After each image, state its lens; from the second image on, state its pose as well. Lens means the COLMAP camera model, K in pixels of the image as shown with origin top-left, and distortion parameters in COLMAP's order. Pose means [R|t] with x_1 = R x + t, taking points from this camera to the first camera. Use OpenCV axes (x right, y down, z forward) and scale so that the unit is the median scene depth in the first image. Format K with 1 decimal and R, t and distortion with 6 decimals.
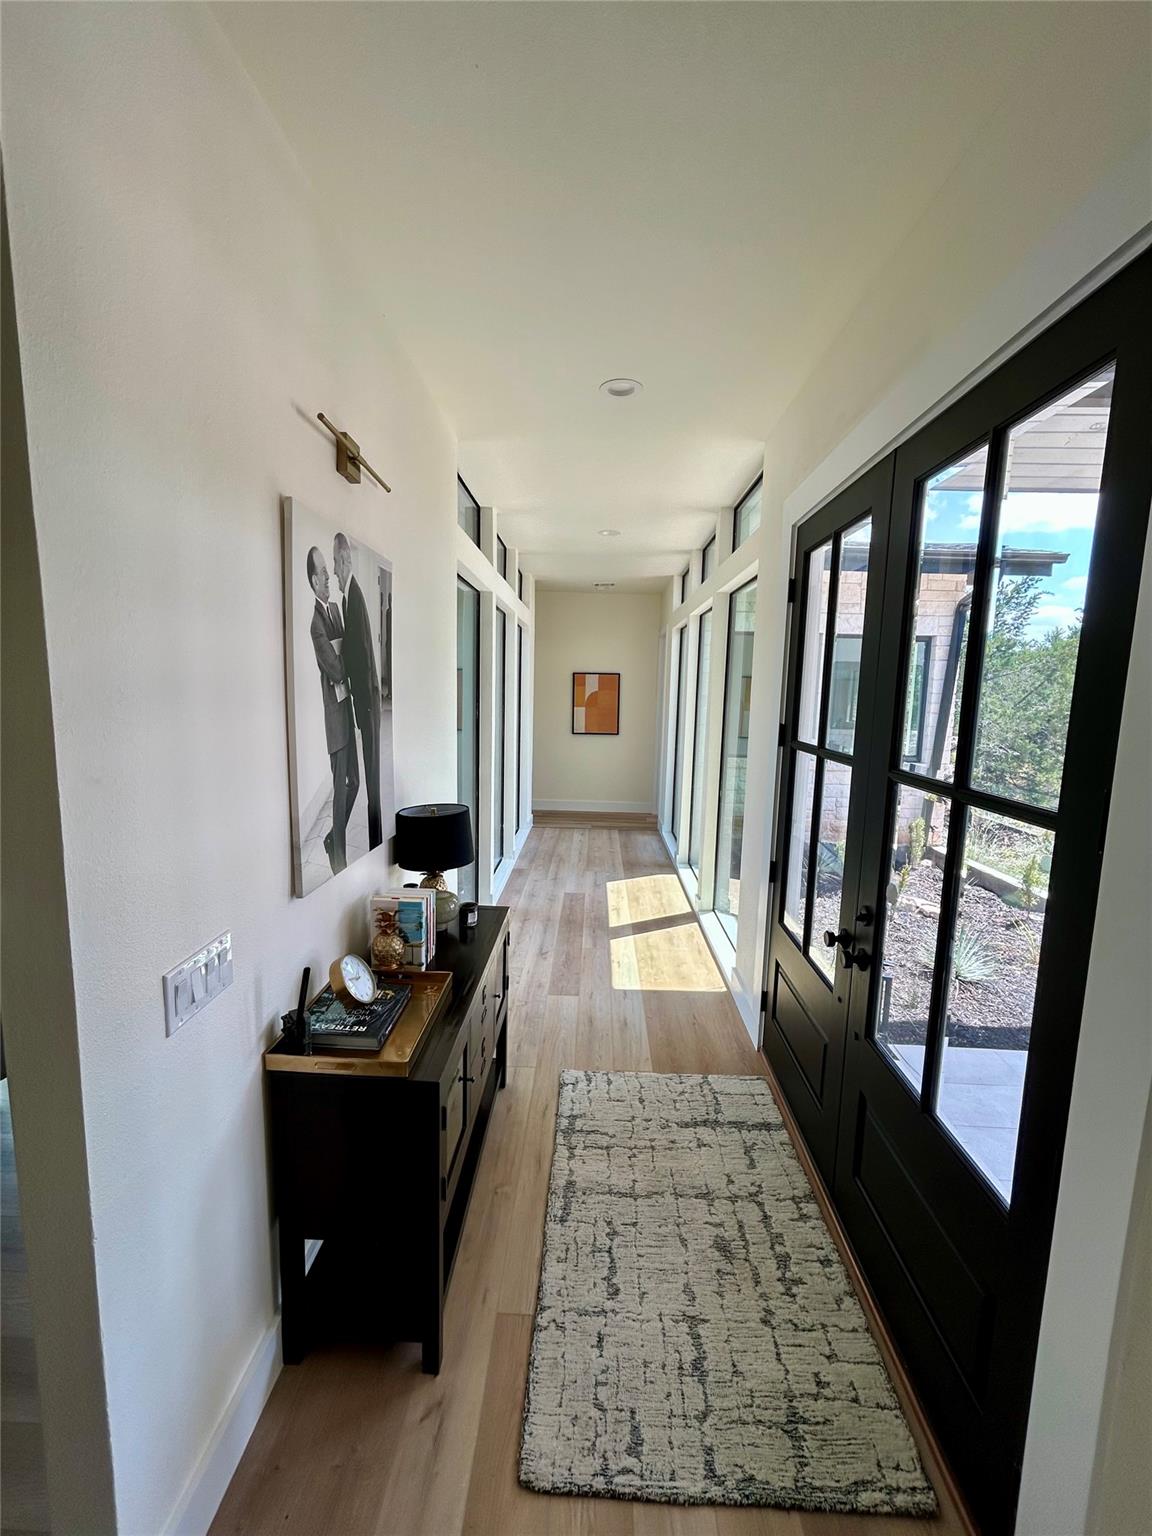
lens RADIAL K [[628.4, 0, 574.0], [0, 628.4, 769.2], [0, 0, 1]] dist [-0.002908, -0.000728]
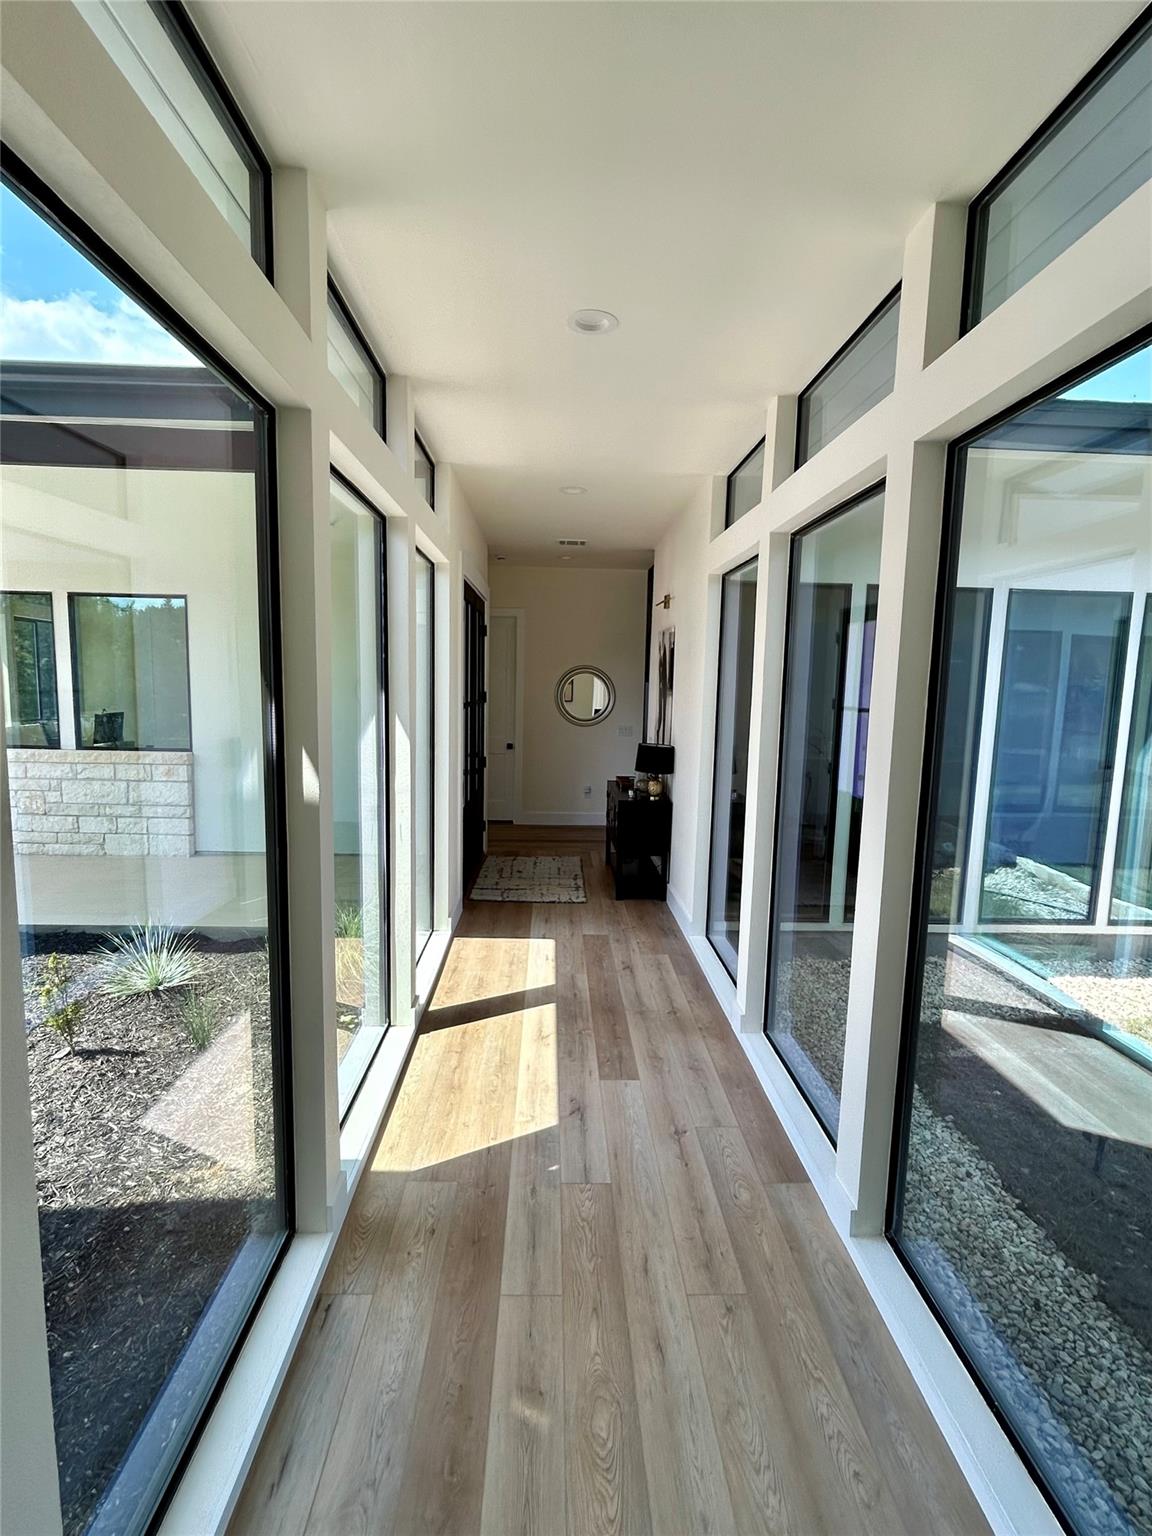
lens RADIAL K [[728.4, 0, 575.7], [0, 728.4, 767.2], [0, 0, 1]] dist [-0.000287, -0.001052]
pose [[-0.996182, -0.045587, -0.074460, 0.104918], [-0.062639, 0.967289, 0.245823, -0.219777], [0.060818, 0.249549, -0.966451, 1.700703]]
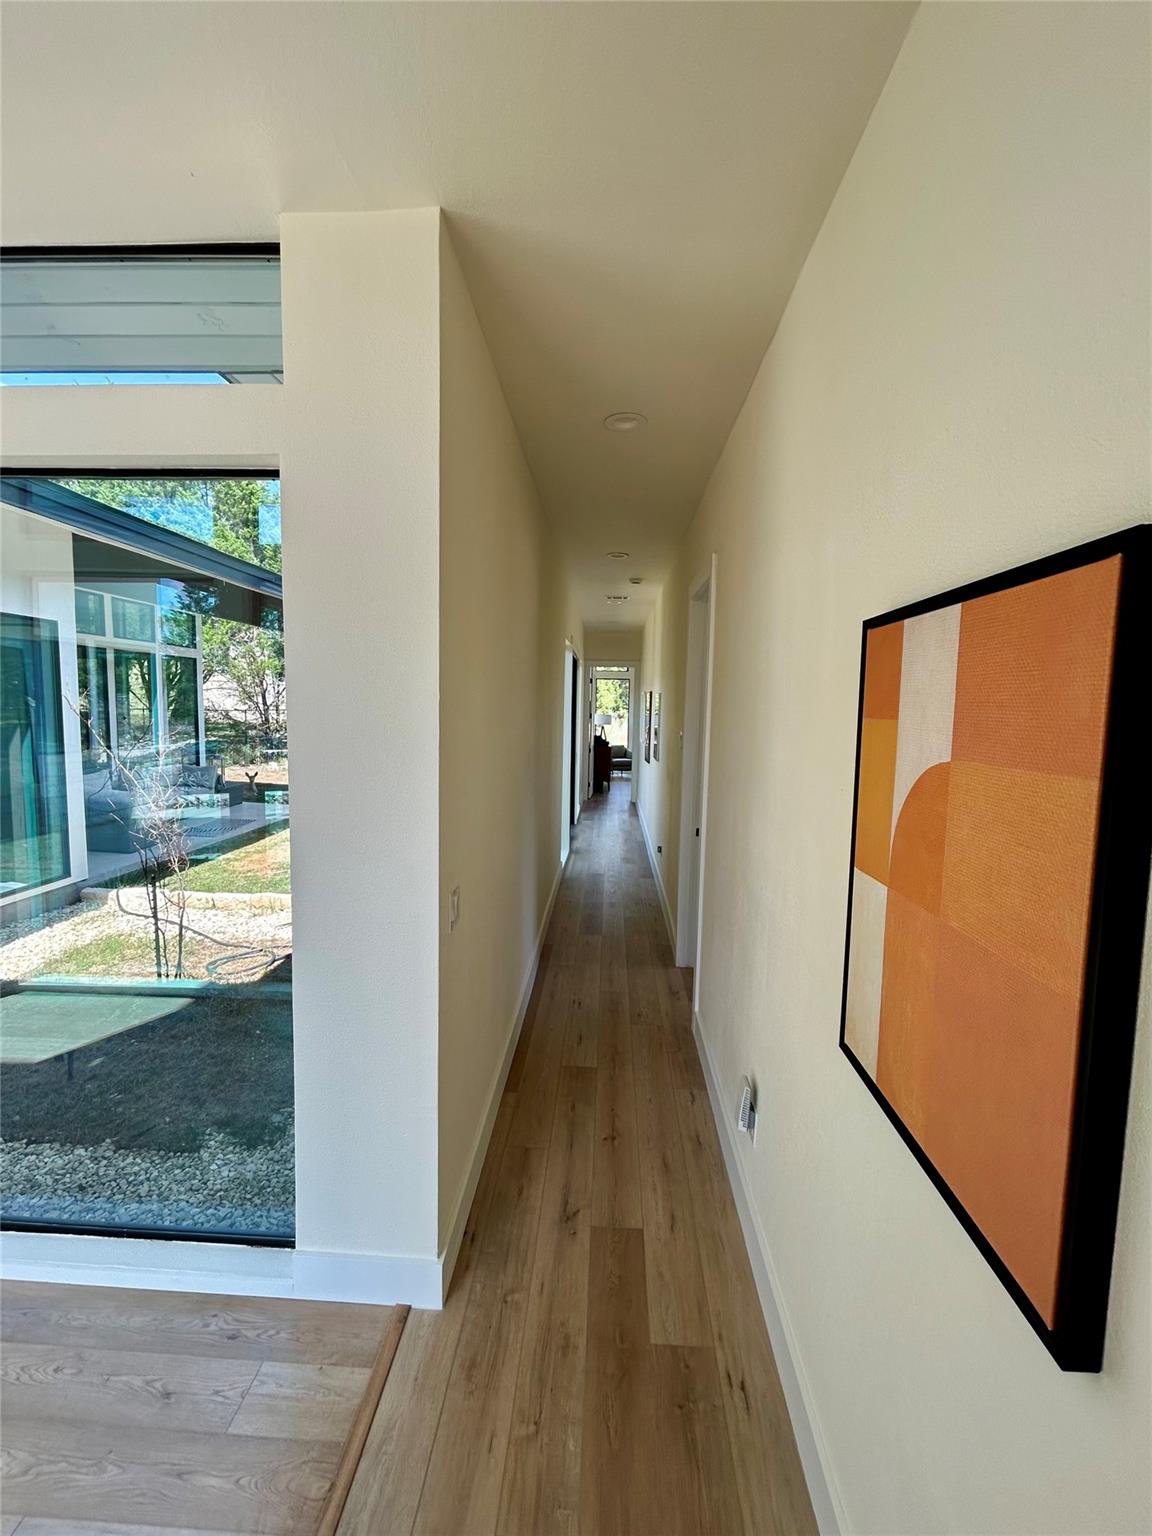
lens RADIAL K [[628.4, 0, 576.9], [0, 628.4, 764.6], [0, 0, 1]] dist [-0.002908, -0.000728]
pose [[-0.012822, 0.070581, -0.997424, 0.230415], [-0.144202, 0.986948, 0.071693, -0.217463], [0.989465, 0.144750, -0.002477, 1.698293]]
